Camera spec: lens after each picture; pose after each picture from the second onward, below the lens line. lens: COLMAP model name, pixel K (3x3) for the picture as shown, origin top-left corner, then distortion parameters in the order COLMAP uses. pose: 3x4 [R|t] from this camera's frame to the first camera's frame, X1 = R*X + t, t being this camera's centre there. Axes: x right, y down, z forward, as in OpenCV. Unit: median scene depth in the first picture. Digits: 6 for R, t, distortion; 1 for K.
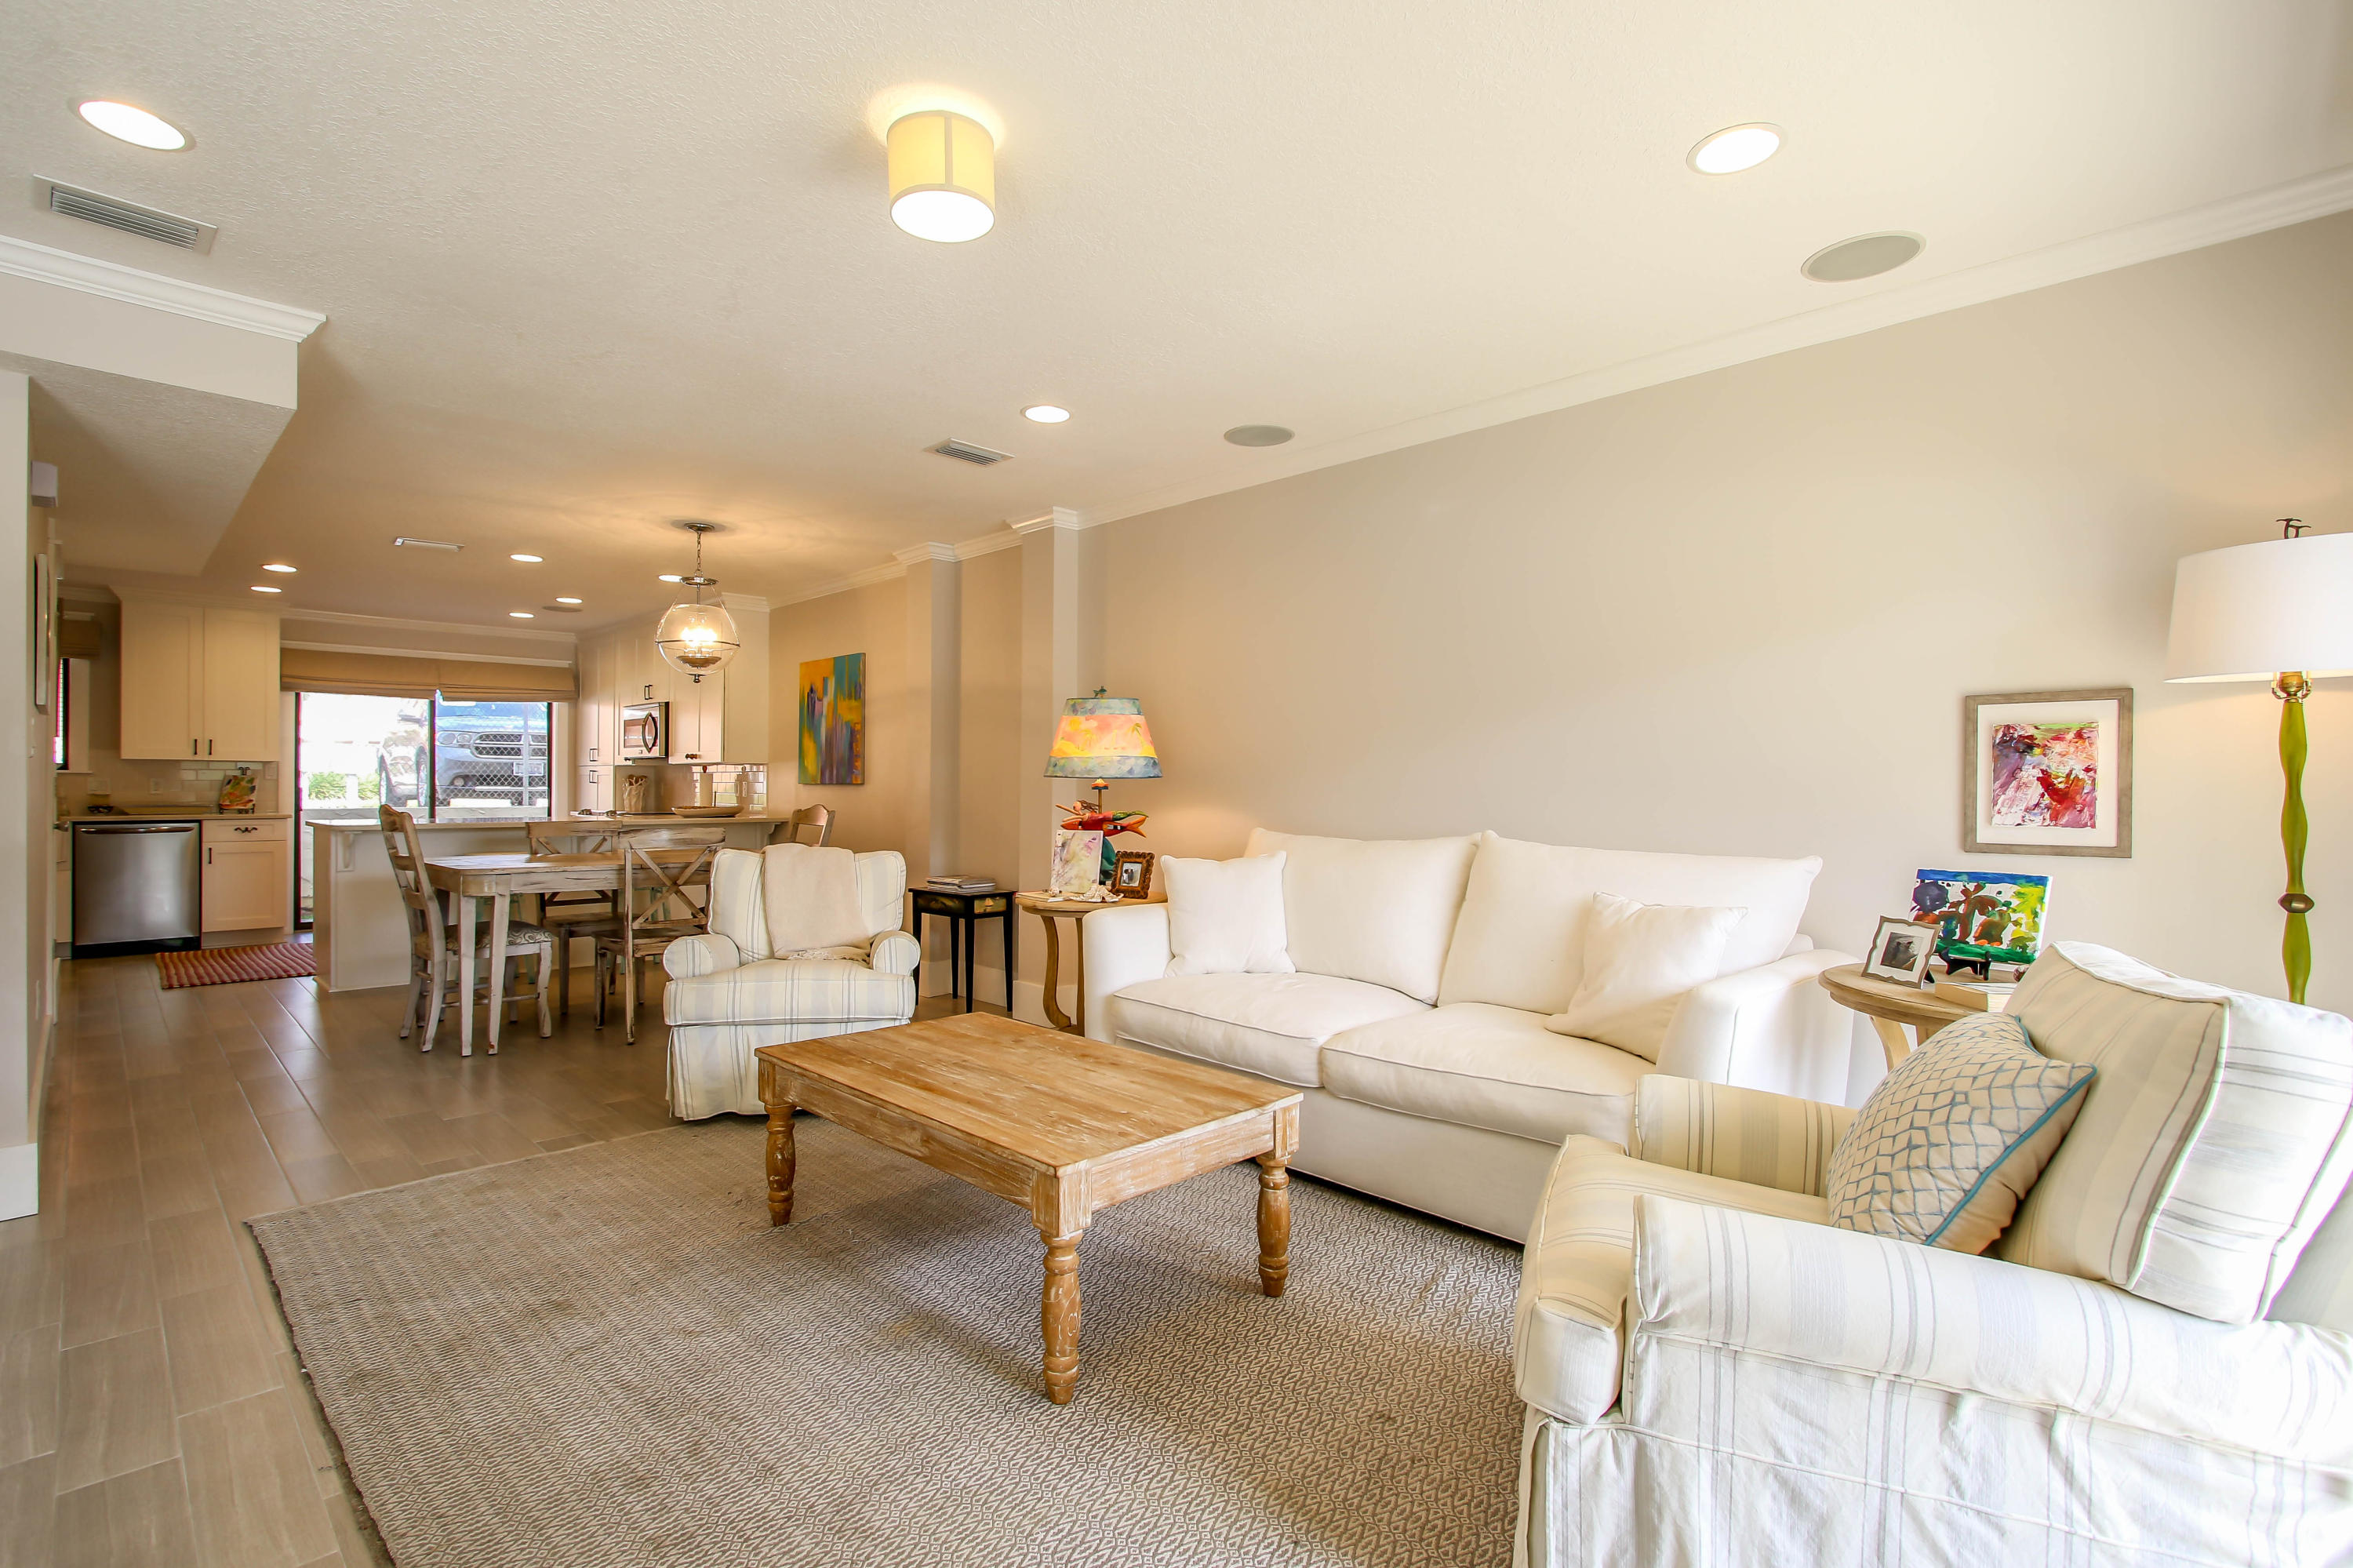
lens RADIAL K [[1091.7, 0, 1152.9], [0, 1091.7, 787.5], [0, 0, 1]] dist [-0.002573, 0.000355]
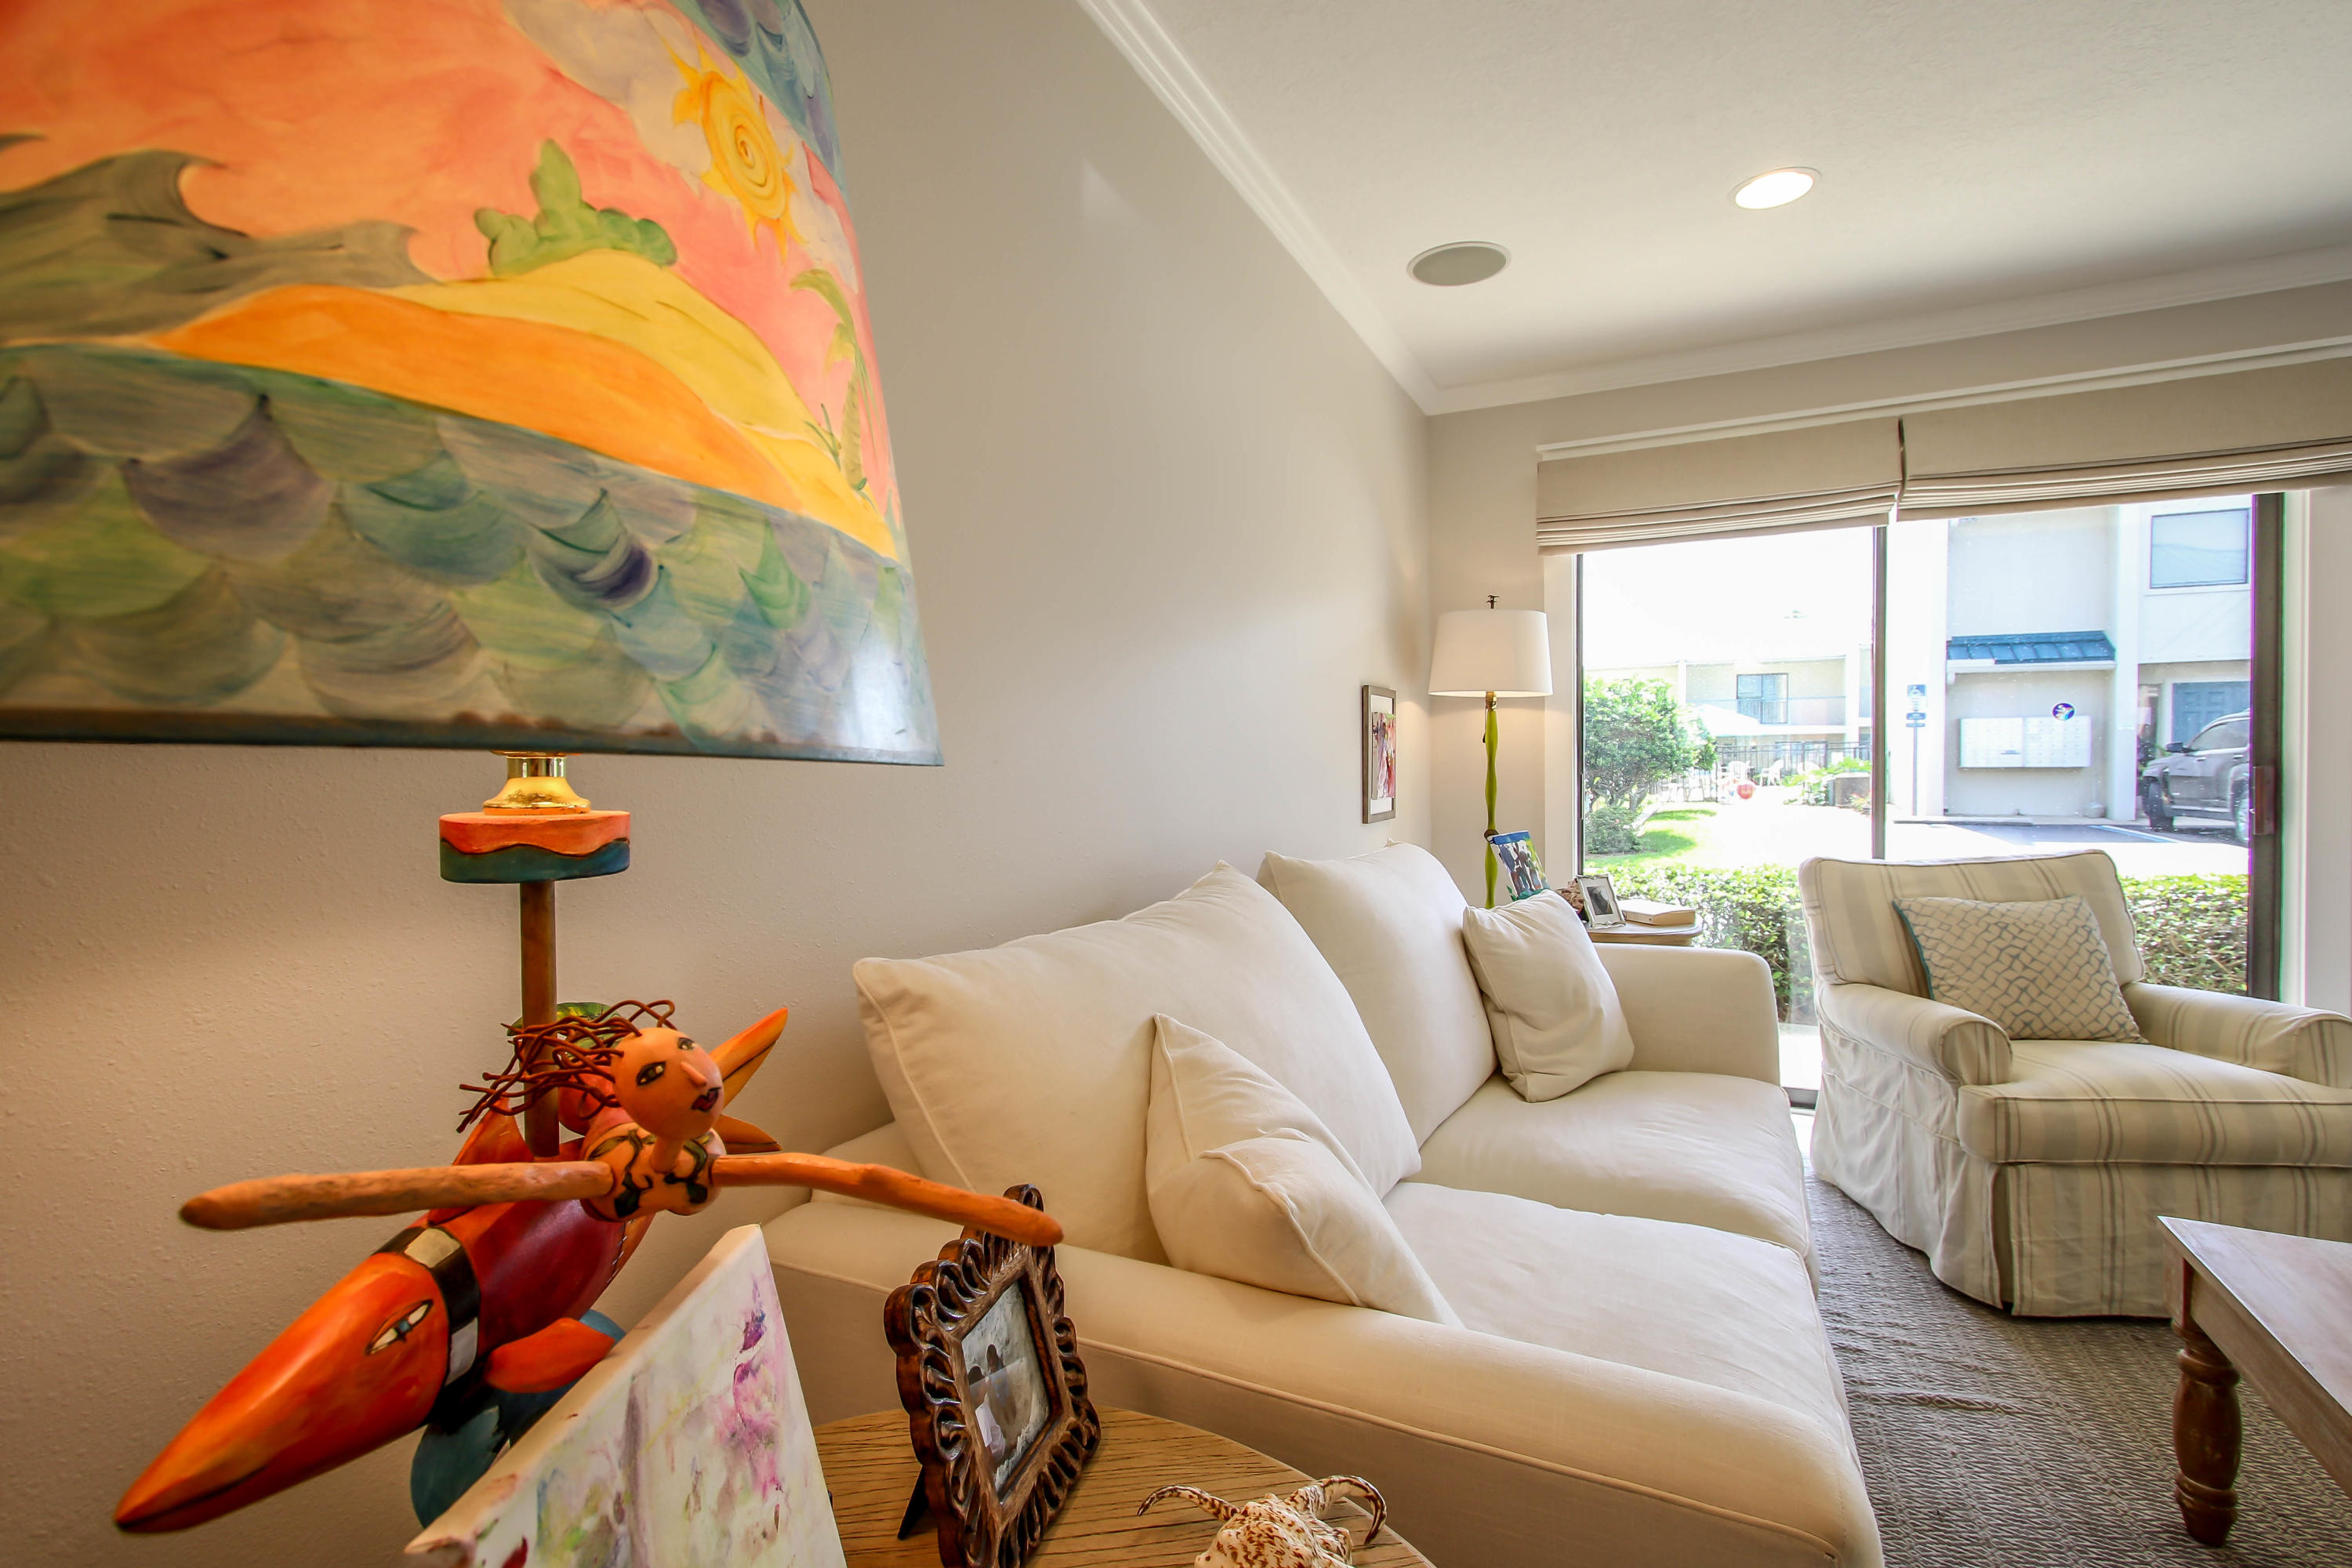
lens RADIAL K [[1103.5, 0, 1170.1], [0, 1103.5, 798.8], [0, 0, 1]] dist [-0.002094, 0.000271]
pose [[-0.337962, -0.031638, 0.940628, -0.165223], [0.014071, 0.999153, 0.038662, -0.008659], [-0.941054, 0.026302, -0.337231, 0.982442]]
